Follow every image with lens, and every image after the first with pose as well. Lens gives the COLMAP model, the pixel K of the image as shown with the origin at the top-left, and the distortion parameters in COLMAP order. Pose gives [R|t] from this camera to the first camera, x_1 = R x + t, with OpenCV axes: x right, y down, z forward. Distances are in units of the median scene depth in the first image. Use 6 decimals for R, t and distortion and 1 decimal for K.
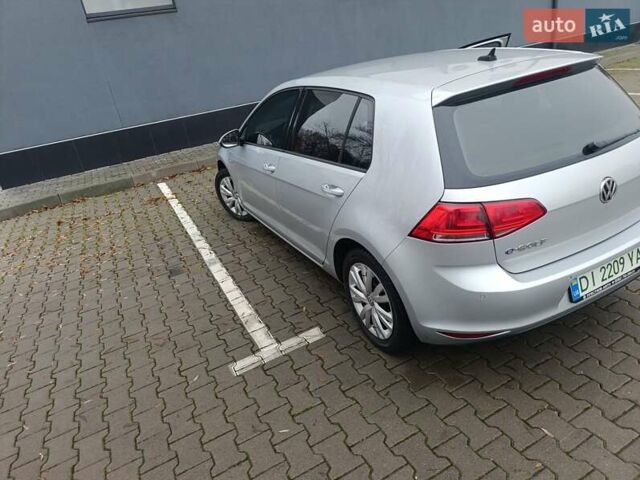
lens RADIAL K [[428.8, 0, 320.0], [0, 428.8, 240.0], [0, 0, 1]] dist [0.040902, -0.040917]
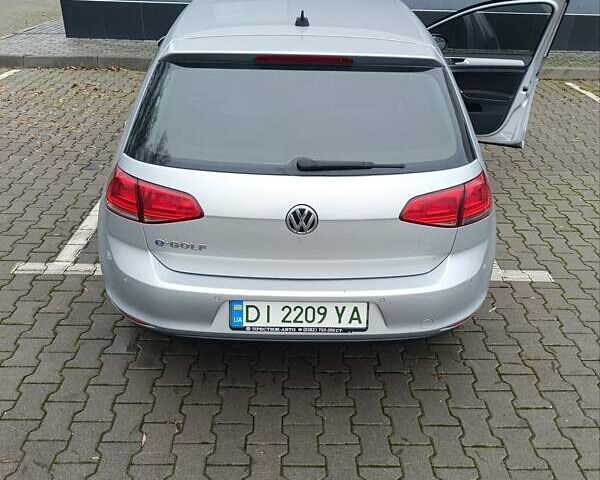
lens RADIAL K [[537.8, 0, 307.4], [0, 537.8, 239.6], [0, 0, 1]] dist [0.084074, -0.133893]
pose [[0.882825, 0.363280, -0.297738, 0.970505], [-0.328388, 0.930592, 0.161739, -0.243583], [0.335829, -0.045014, 0.940847, 0.042260]]
